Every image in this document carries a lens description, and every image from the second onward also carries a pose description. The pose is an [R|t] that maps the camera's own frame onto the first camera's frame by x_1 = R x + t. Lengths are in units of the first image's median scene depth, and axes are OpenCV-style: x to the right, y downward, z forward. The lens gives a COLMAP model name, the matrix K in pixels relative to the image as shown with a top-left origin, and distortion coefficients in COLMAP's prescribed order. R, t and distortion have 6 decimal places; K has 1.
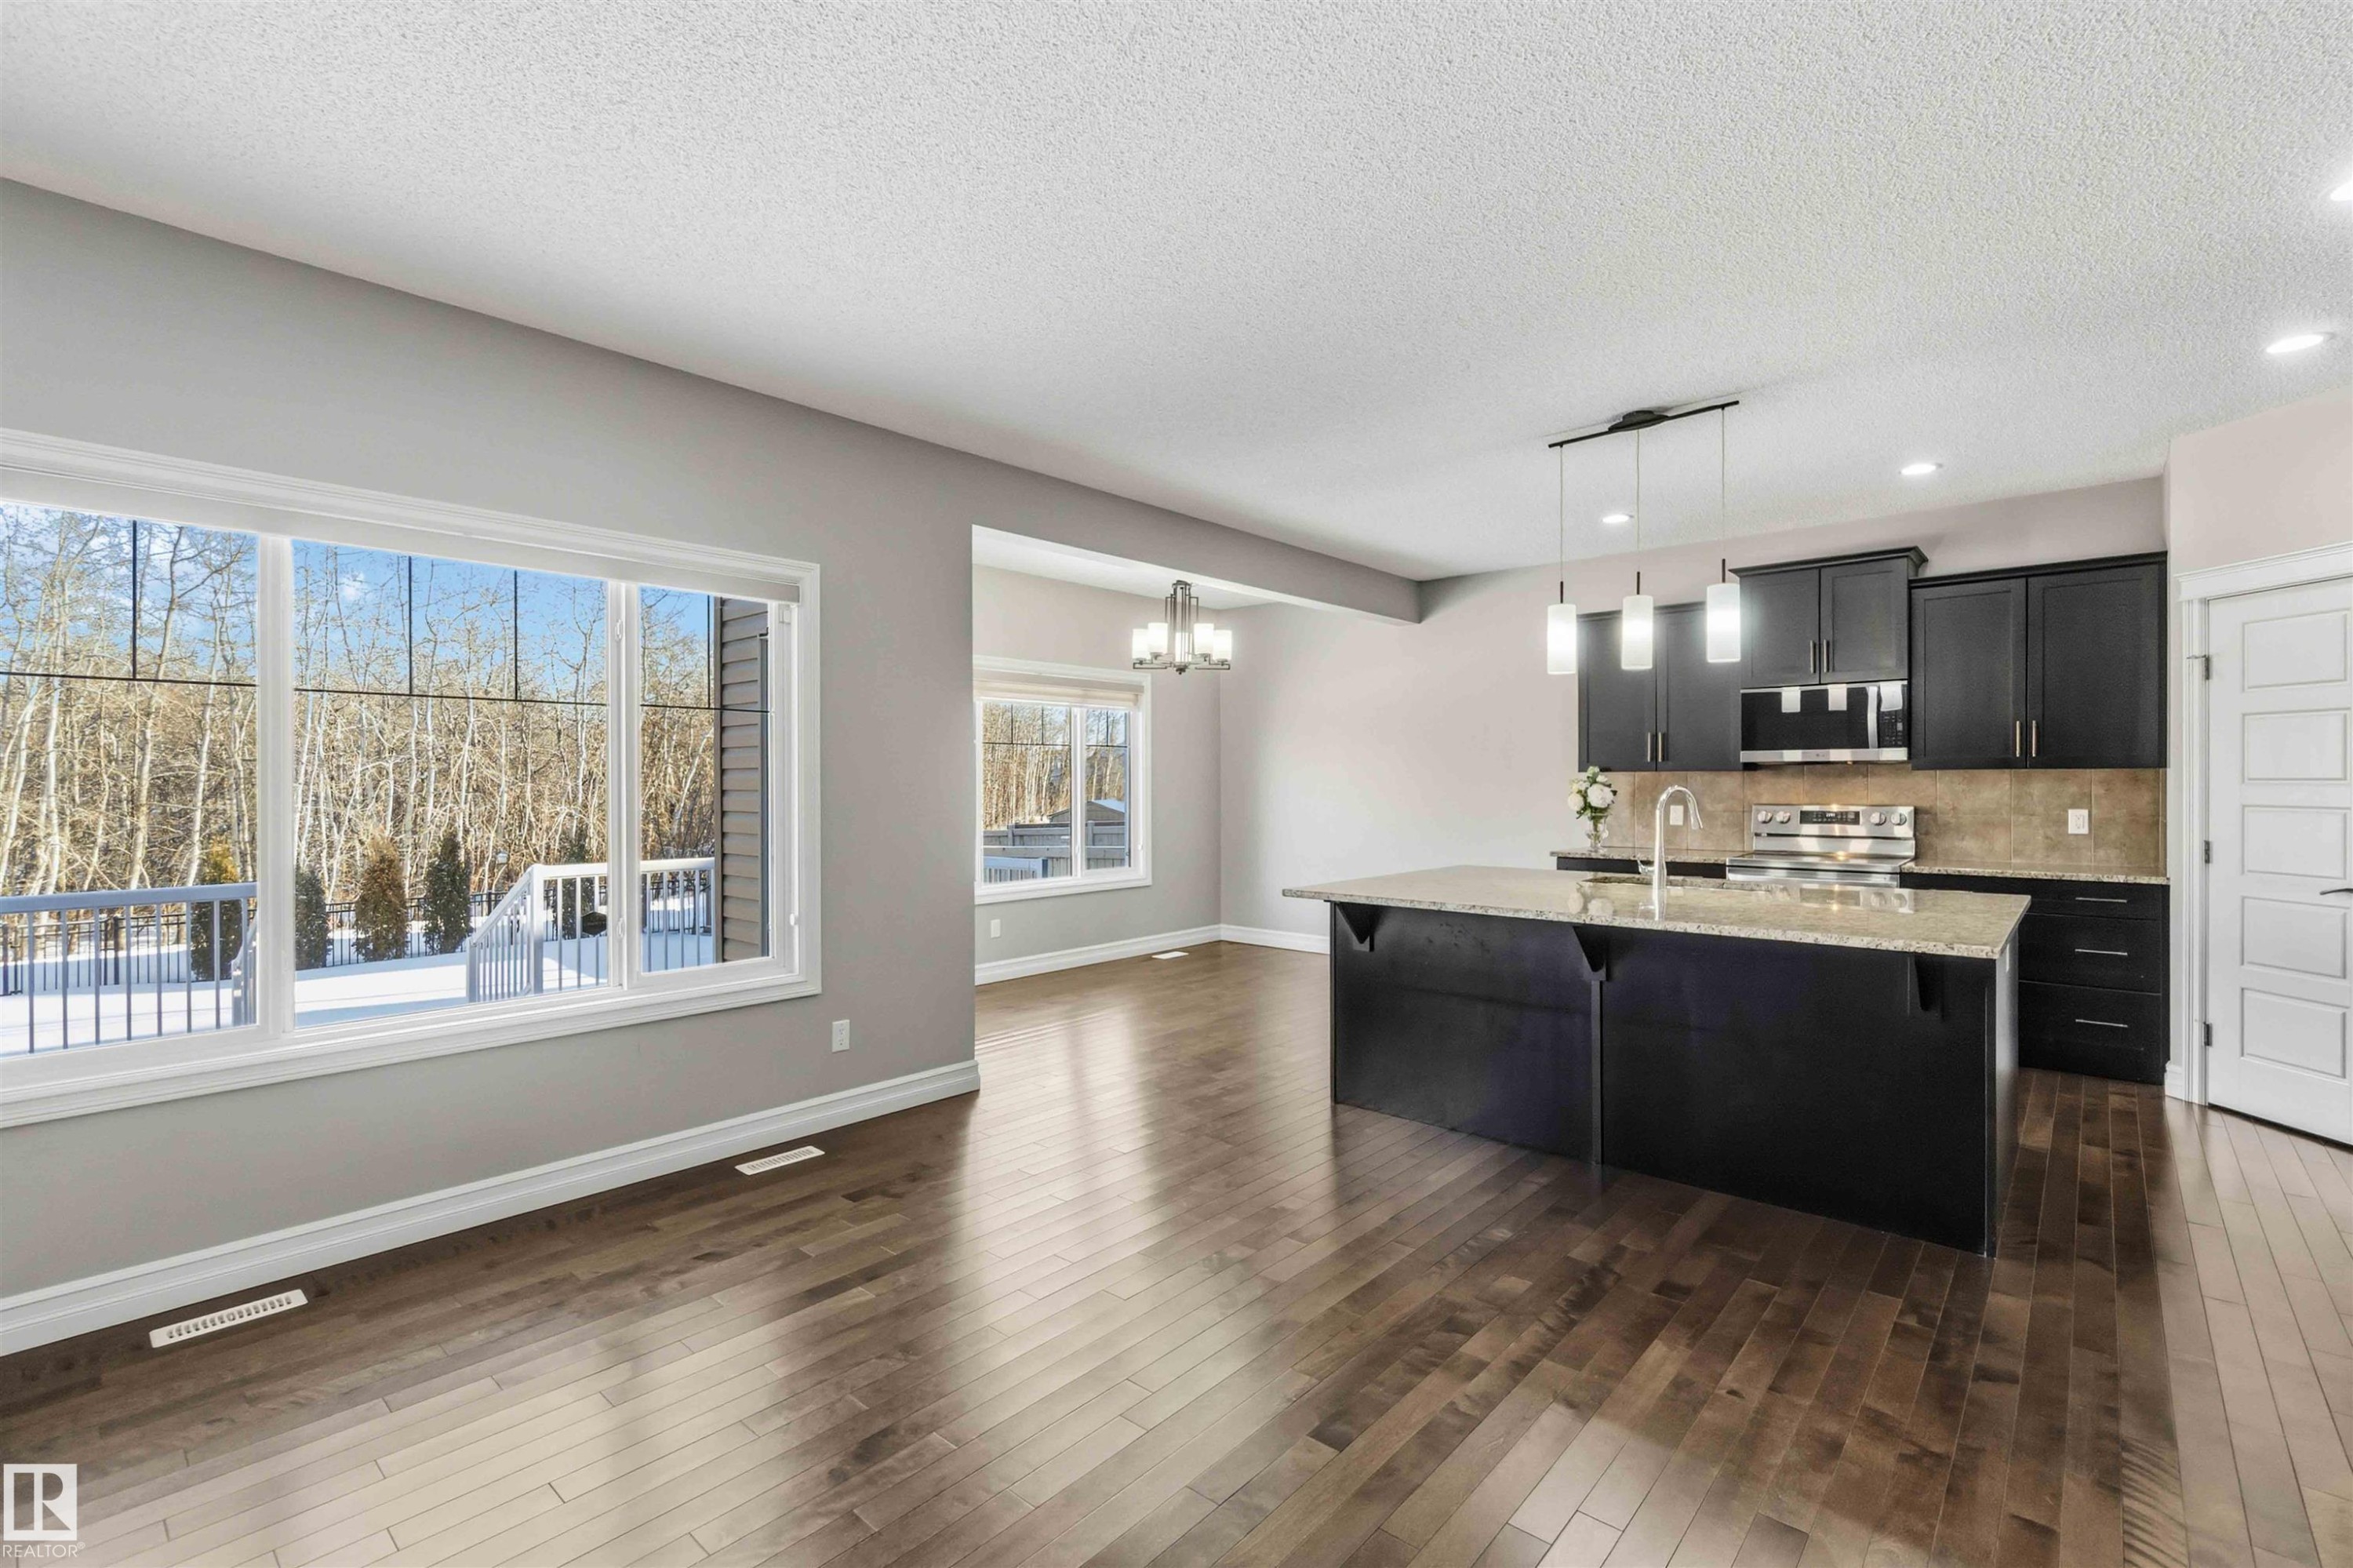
lens RADIAL K [[1024.3, 0, 1178.0], [0, 1024.3, 791.1], [0, 0, 1]] dist [-0.007051, 0.003626]
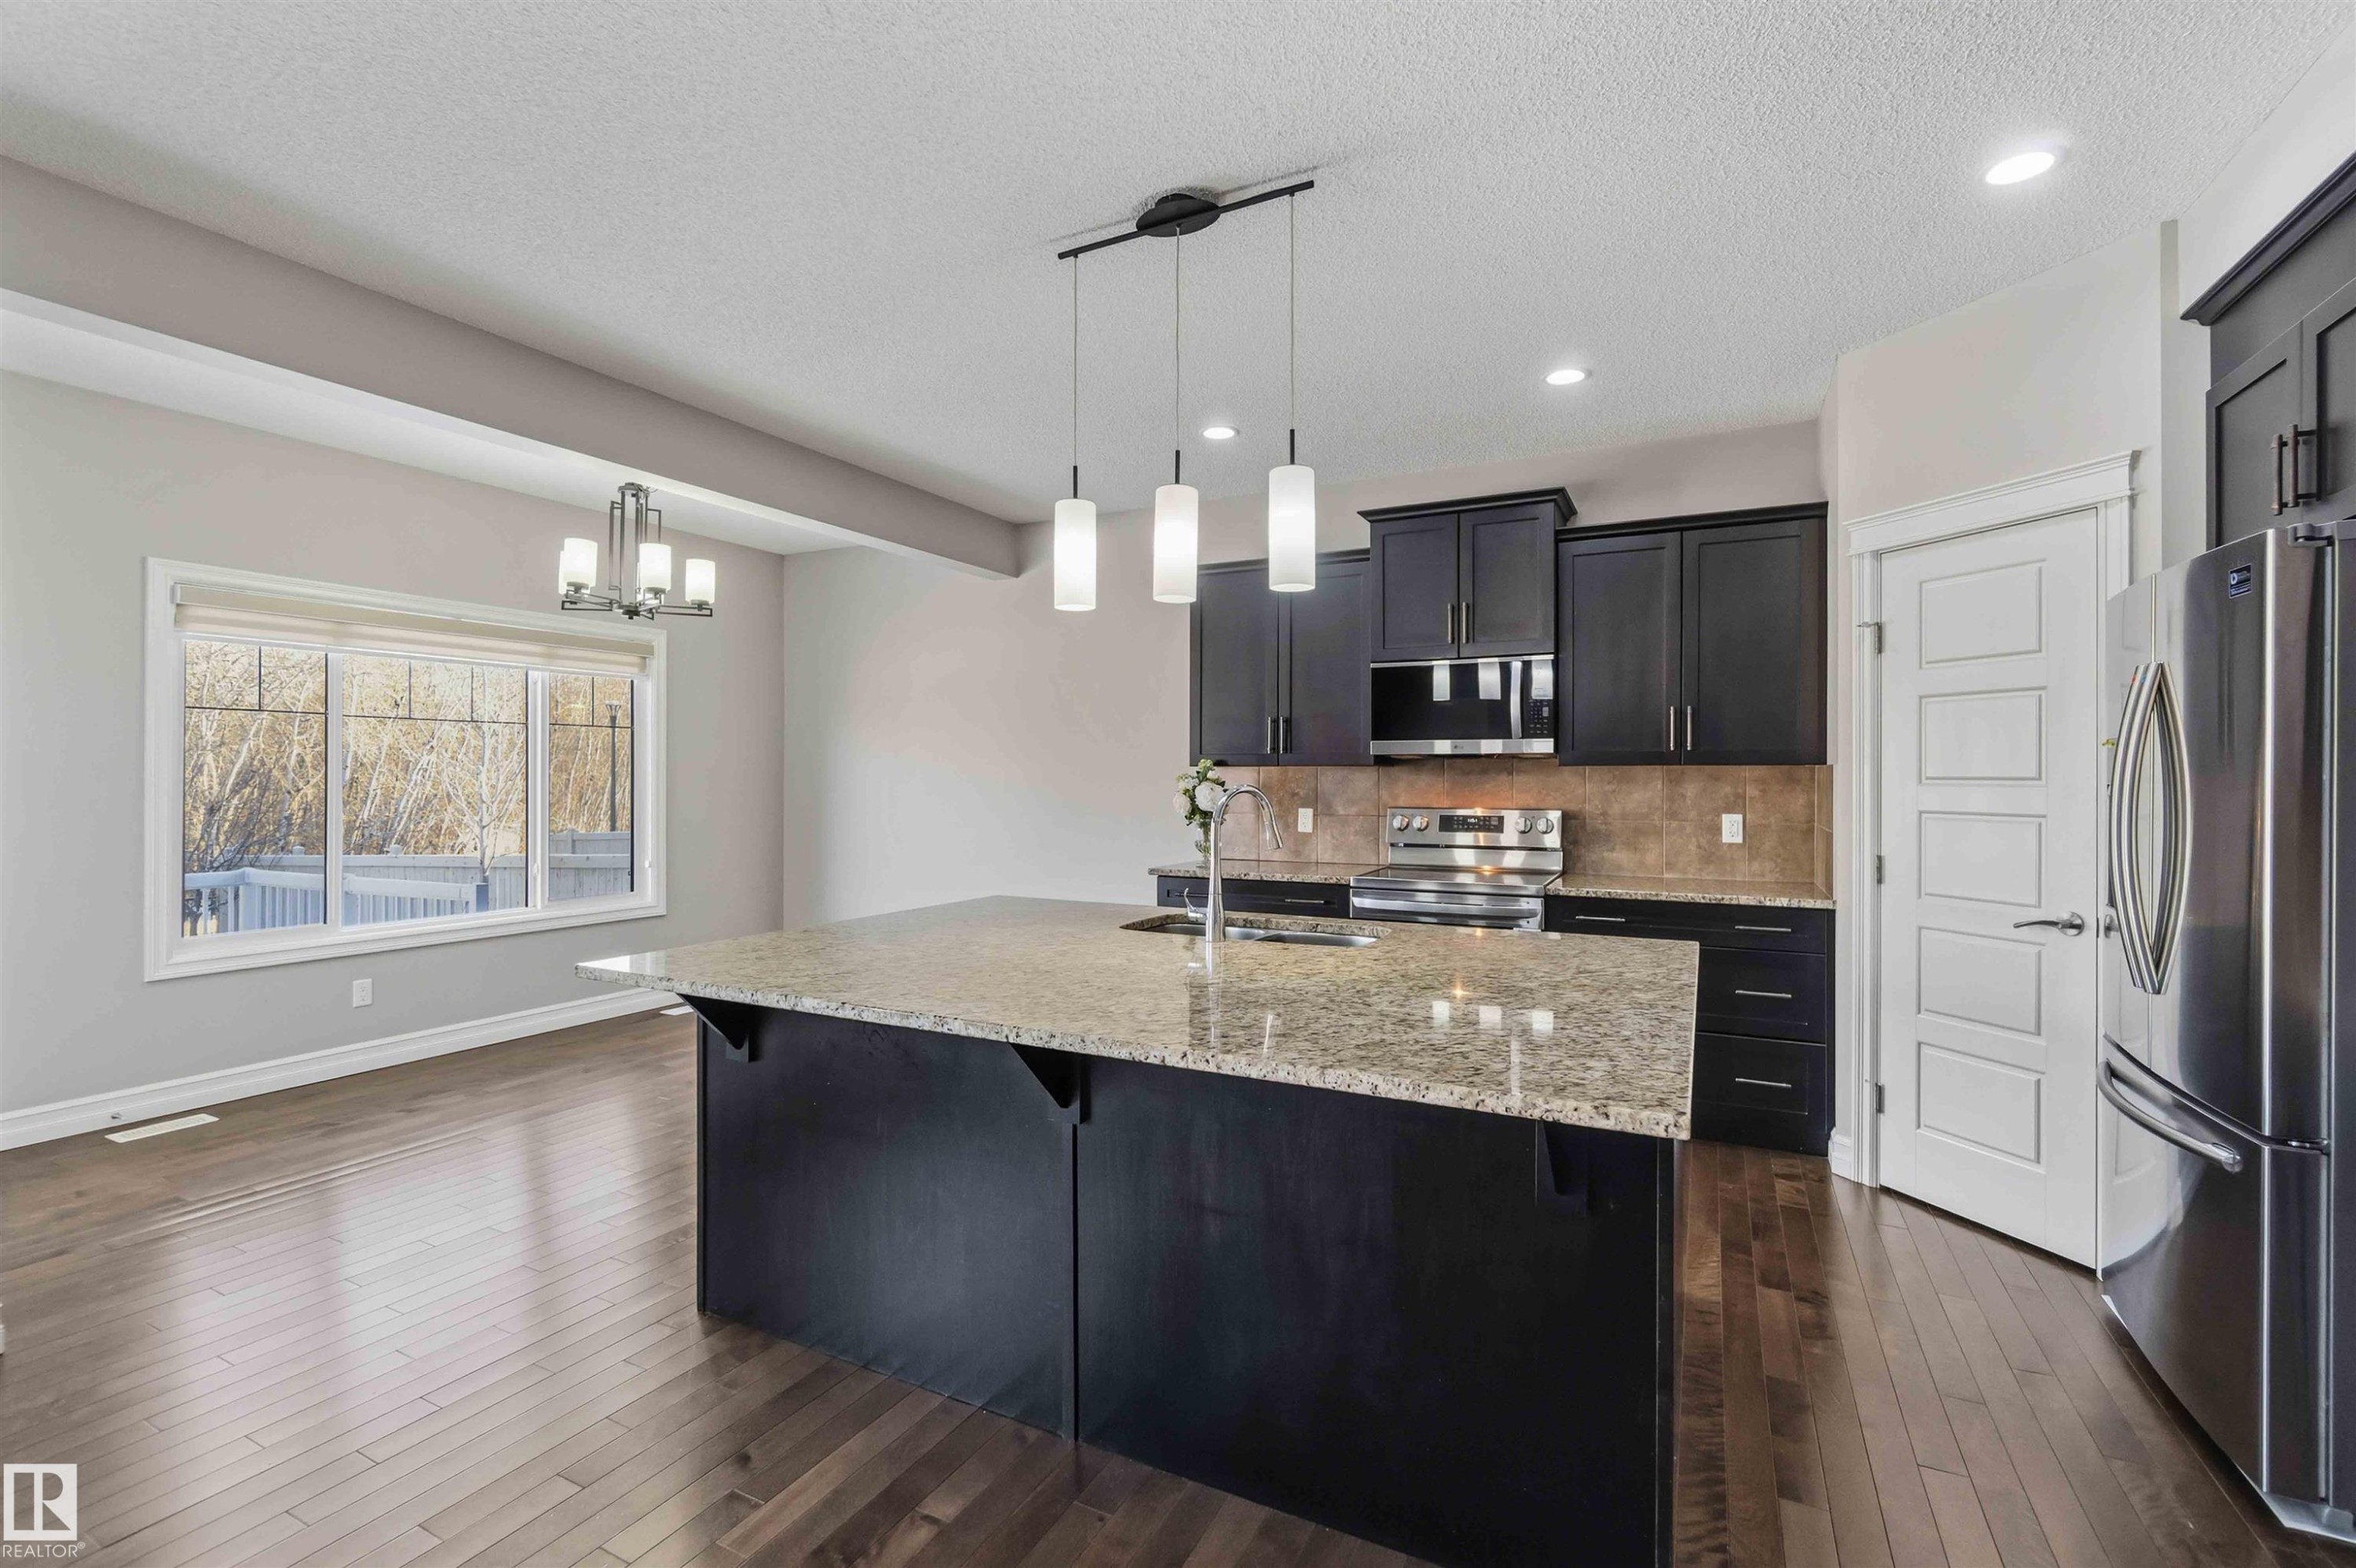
lens RADIAL K [[1025.5, 0, 1170.8], [0, 1025.5, 781.4], [0, 0, 1]] dist [-0.007051, 0.003626]
pose [[0.968542, 0.004700, 0.248807, 0.221781], [-0.003139, 0.999973, -0.006669, -0.001858], [-0.248832, 0.005678, 0.968530, 0.294591]]
